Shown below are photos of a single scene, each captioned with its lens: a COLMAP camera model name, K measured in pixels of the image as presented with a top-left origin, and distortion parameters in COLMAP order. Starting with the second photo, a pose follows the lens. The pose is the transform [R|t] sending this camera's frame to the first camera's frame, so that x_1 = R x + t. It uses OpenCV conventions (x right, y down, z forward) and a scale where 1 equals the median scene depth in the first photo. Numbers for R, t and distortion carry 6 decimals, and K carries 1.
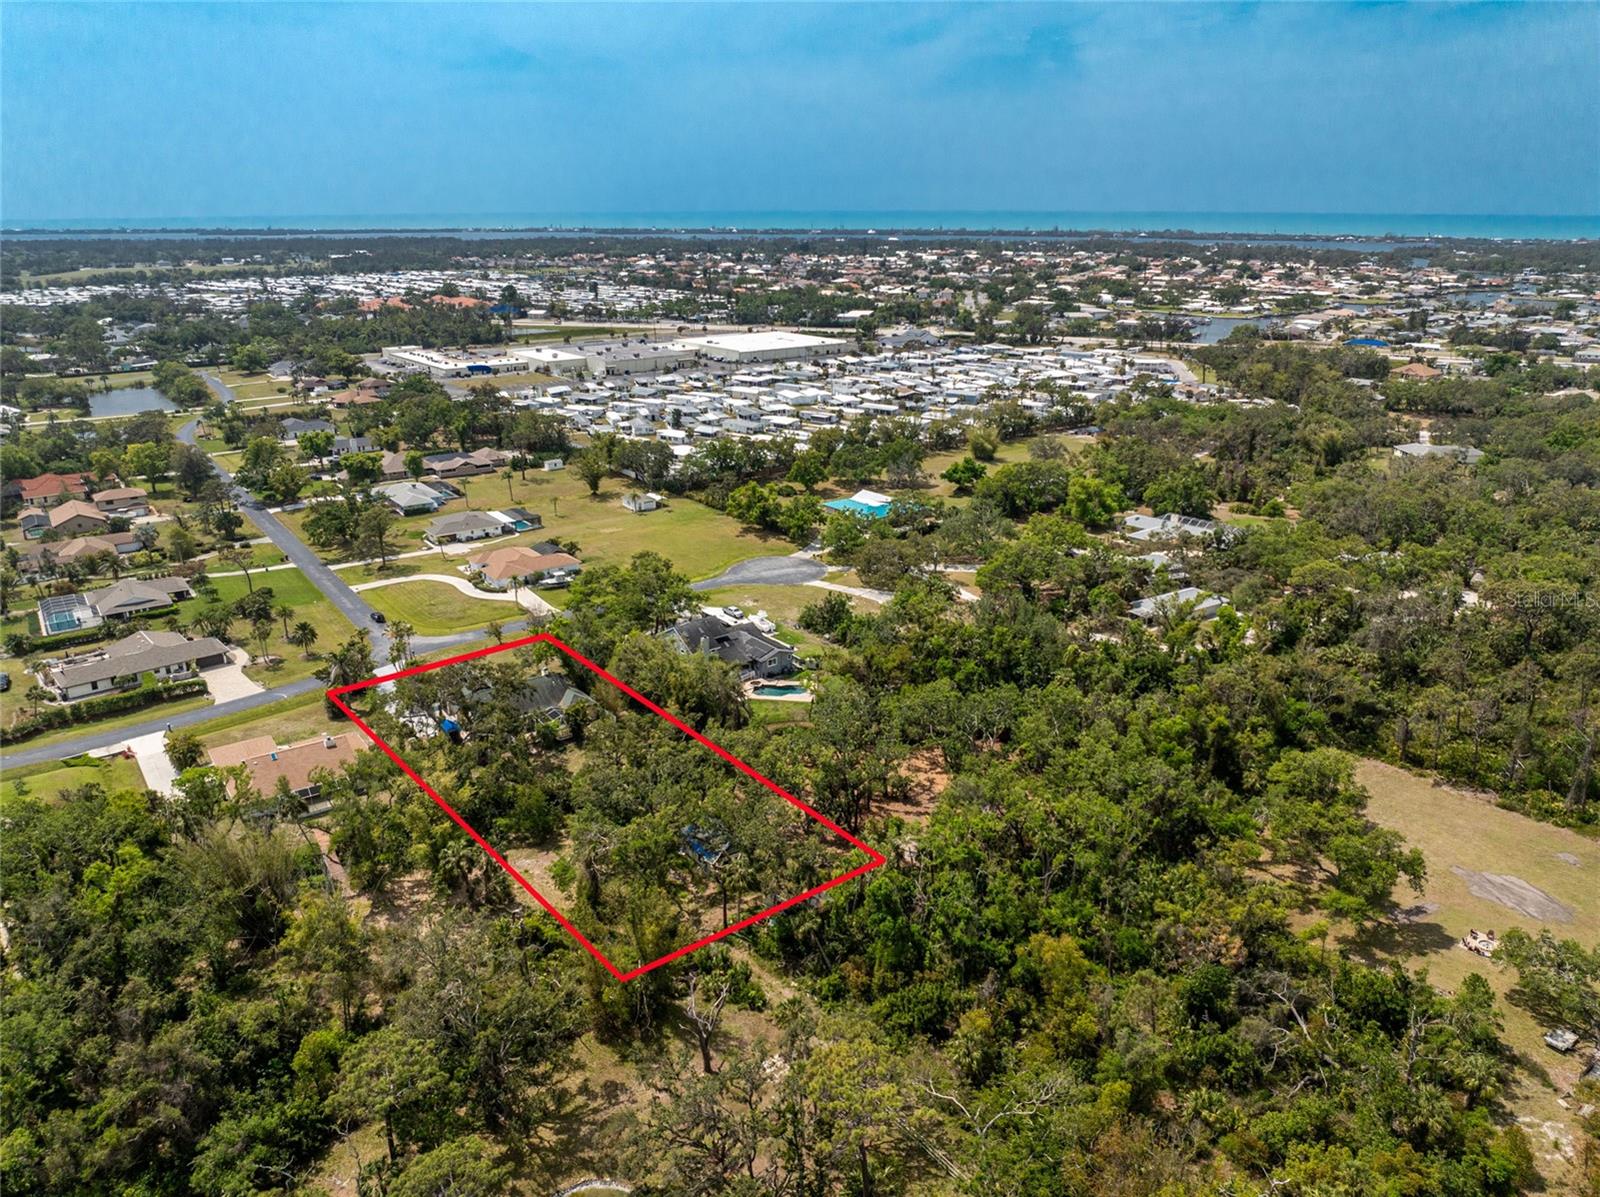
lens RADIAL K [[1082.7, 0, 800.0], [0, 1082.7, 598.5], [0, 0, 1]] dist [-0.036536, -0.001552]
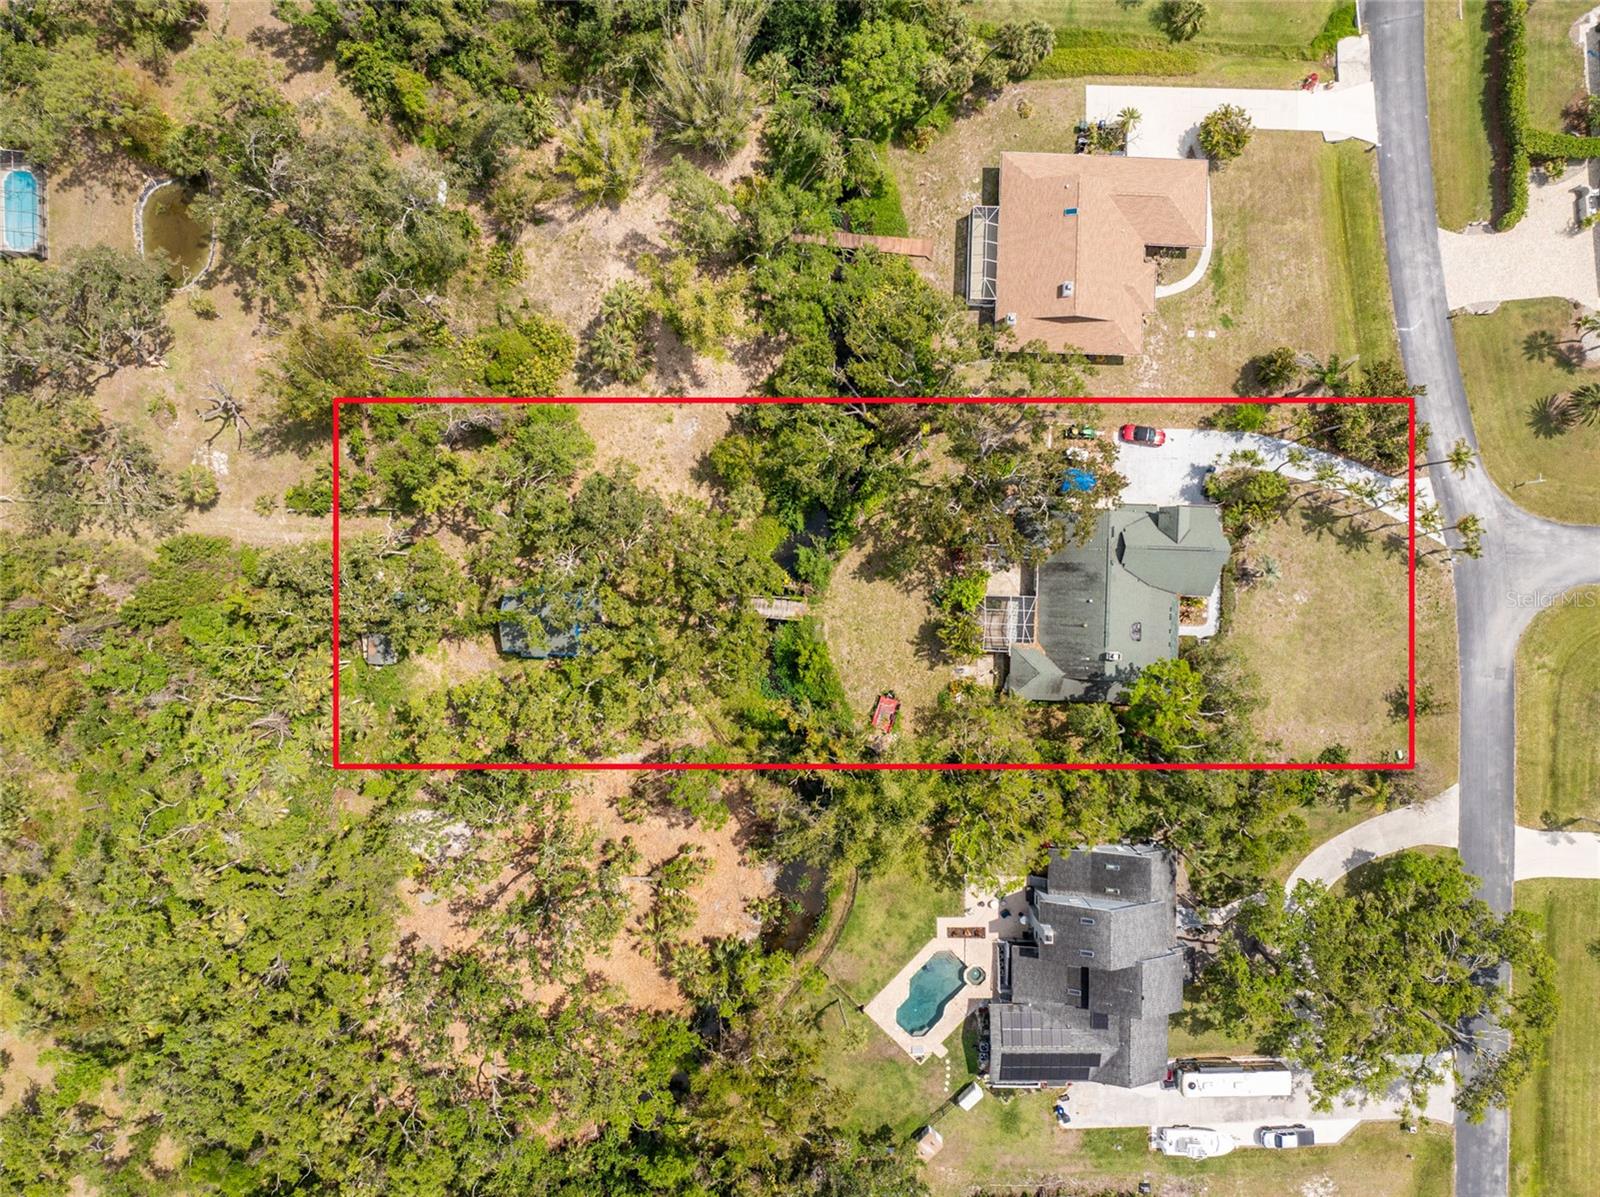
lens RADIAL K [[1082.7, 0, 800.0], [0, 1082.7, 598.5], [0, 0, 1]] dist [-0.036536, -0.001552]
pose [[-0.616202, 0.787572, -0.005032, -0.106660], [-0.255088, -0.193530, 0.947352, -0.309405], [0.745135, 0.585043, 0.320154, 0.475812]]
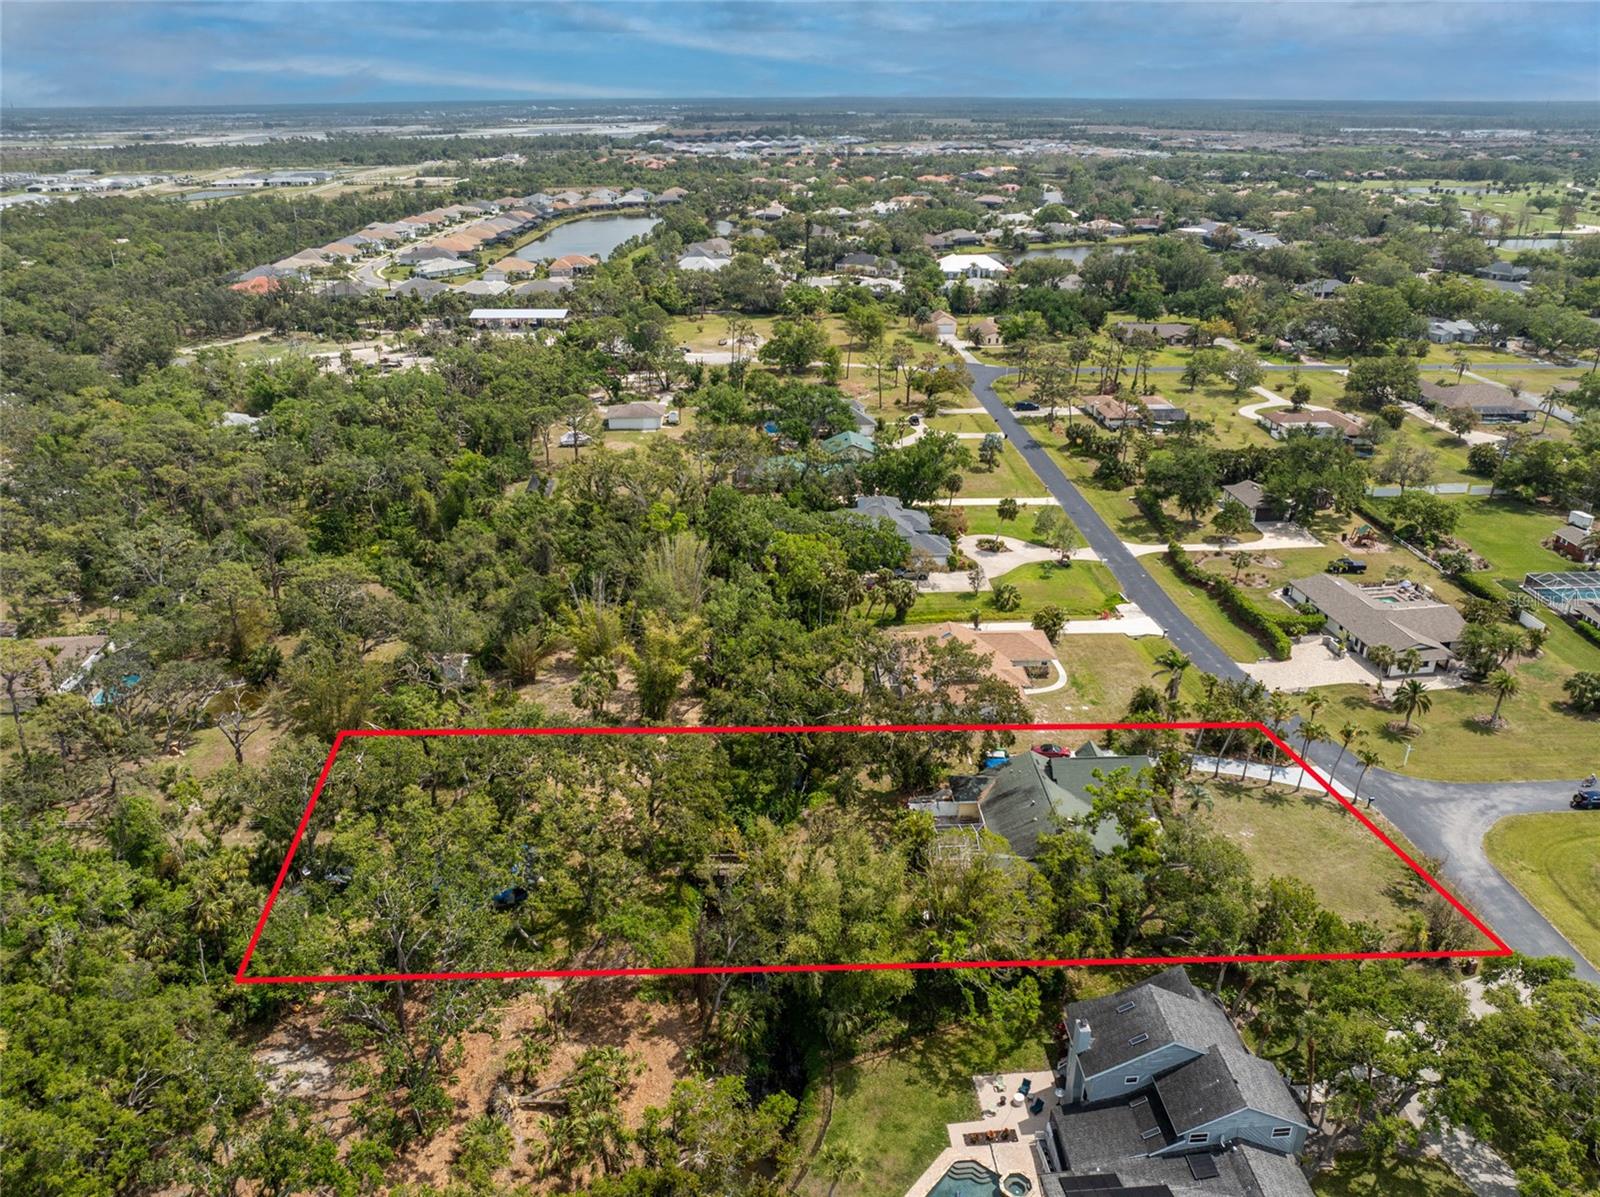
lens RADIAL K [[1082.7, 0, 800.0], [0, 1082.7, 598.5], [0, 0, 1]] dist [-0.036536, -0.001552]
pose [[-0.569617, 0.341411, -0.747646, 0.165807], [-0.263095, 0.786042, 0.559392, -0.221881], [0.778664, 0.515342, -0.357919, 0.731532]]
